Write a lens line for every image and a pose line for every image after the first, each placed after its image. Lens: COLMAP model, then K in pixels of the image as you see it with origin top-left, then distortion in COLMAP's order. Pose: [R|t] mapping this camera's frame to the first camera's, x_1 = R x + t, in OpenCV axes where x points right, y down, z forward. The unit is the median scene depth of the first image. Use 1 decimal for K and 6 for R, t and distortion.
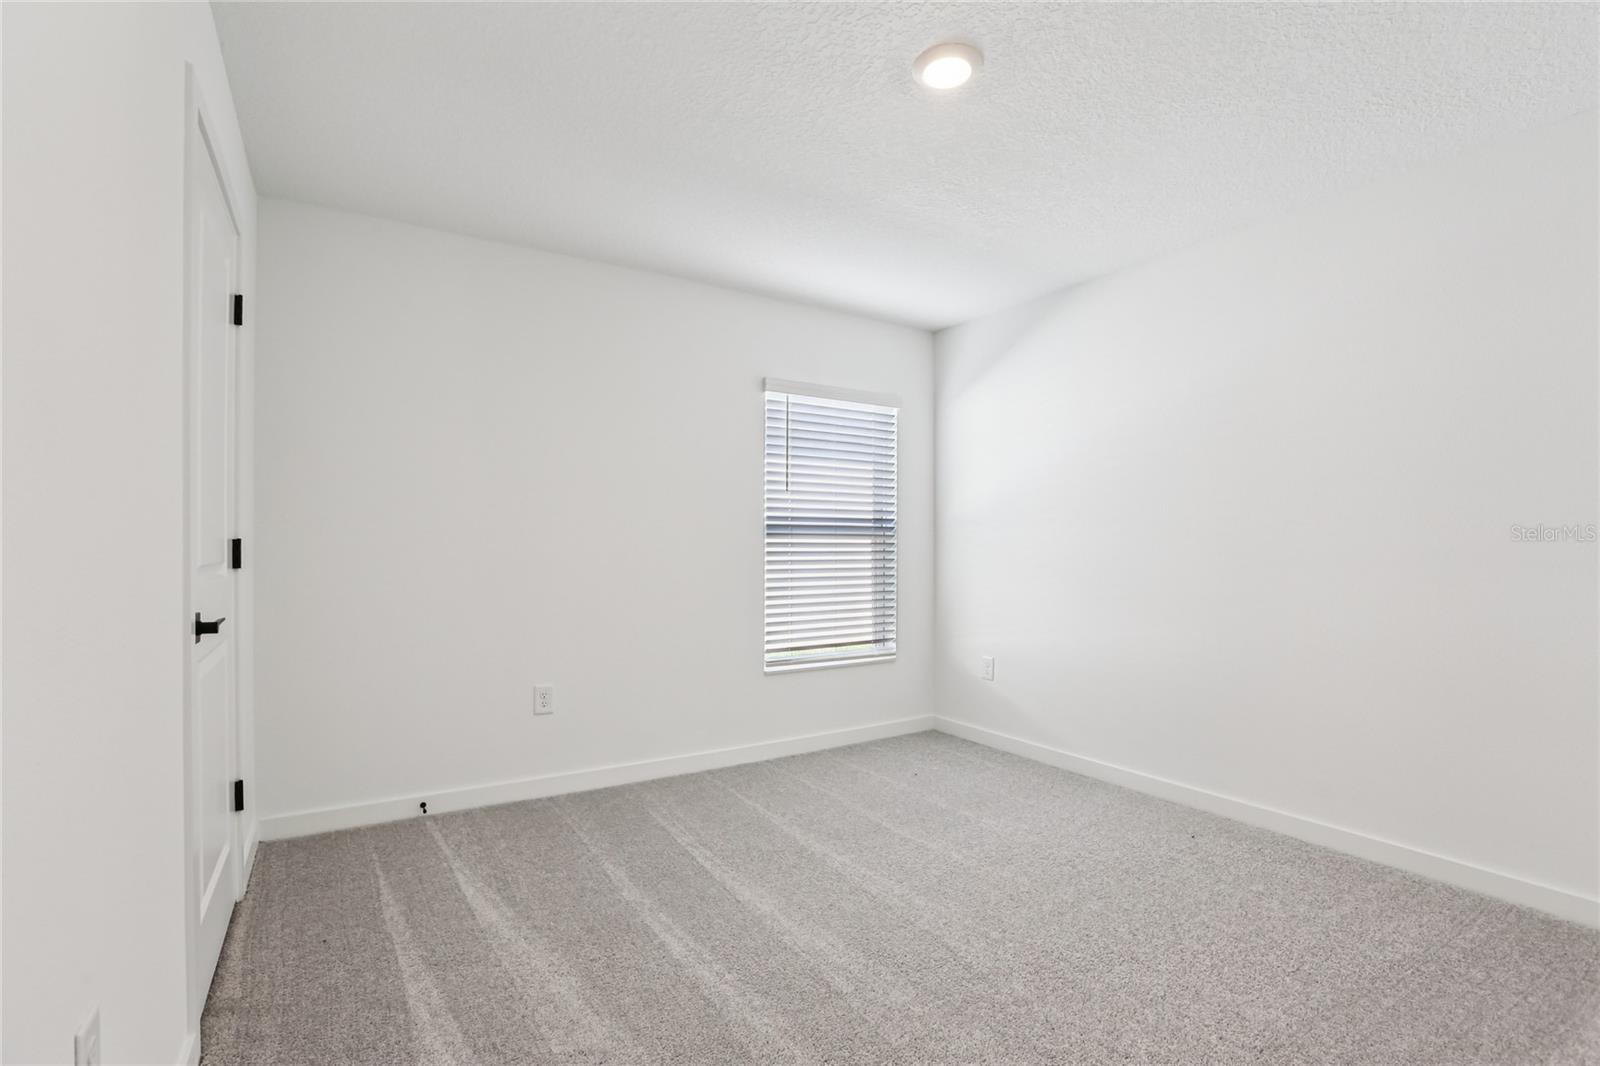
lens RADIAL K [[750.0, 0, 787.8], [0, 750.0, 541.6], [0, 0, 1]] dist [-0.046629, 0.014014]
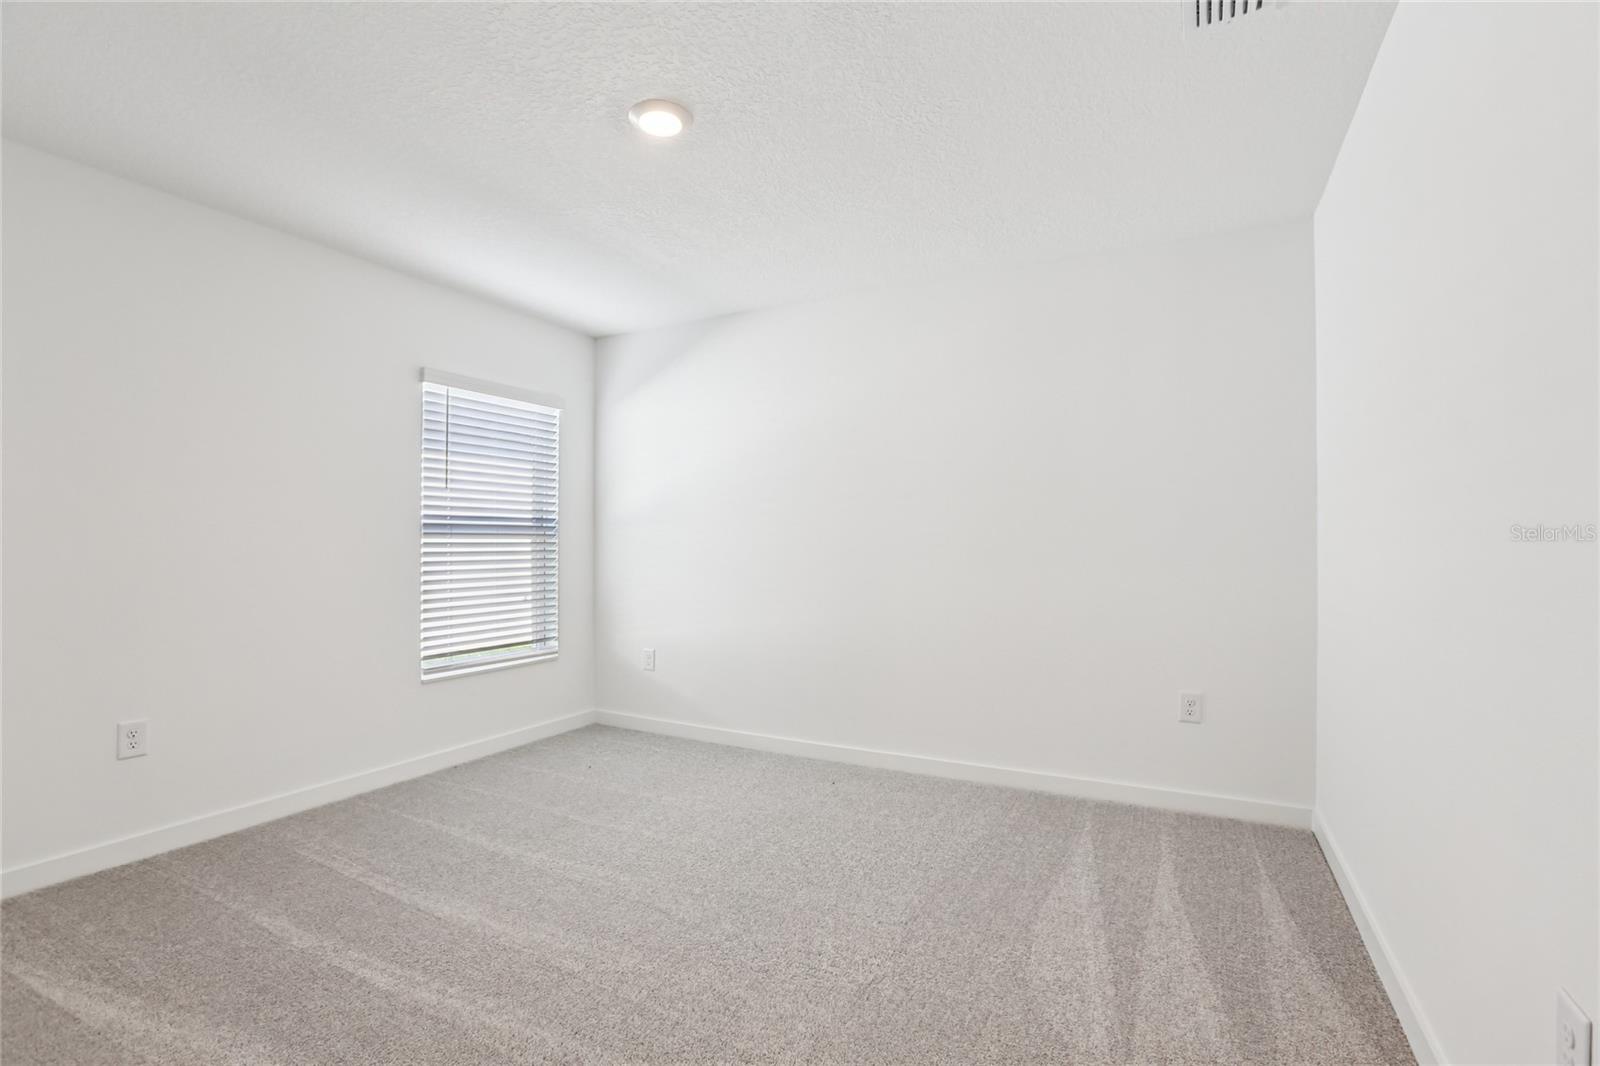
lens RADIAL K [[750.0, 0, 803.4], [0, 750.0, 534.2], [0, 0, 1]] dist [-0.046629, 0.014014]
pose [[0.863888, 0.003425, 0.503673, -0.125237], [-0.001955, 0.999992, -0.003446, -0.010893], [-0.503680, 0.001992, 0.863888, -0.056763]]
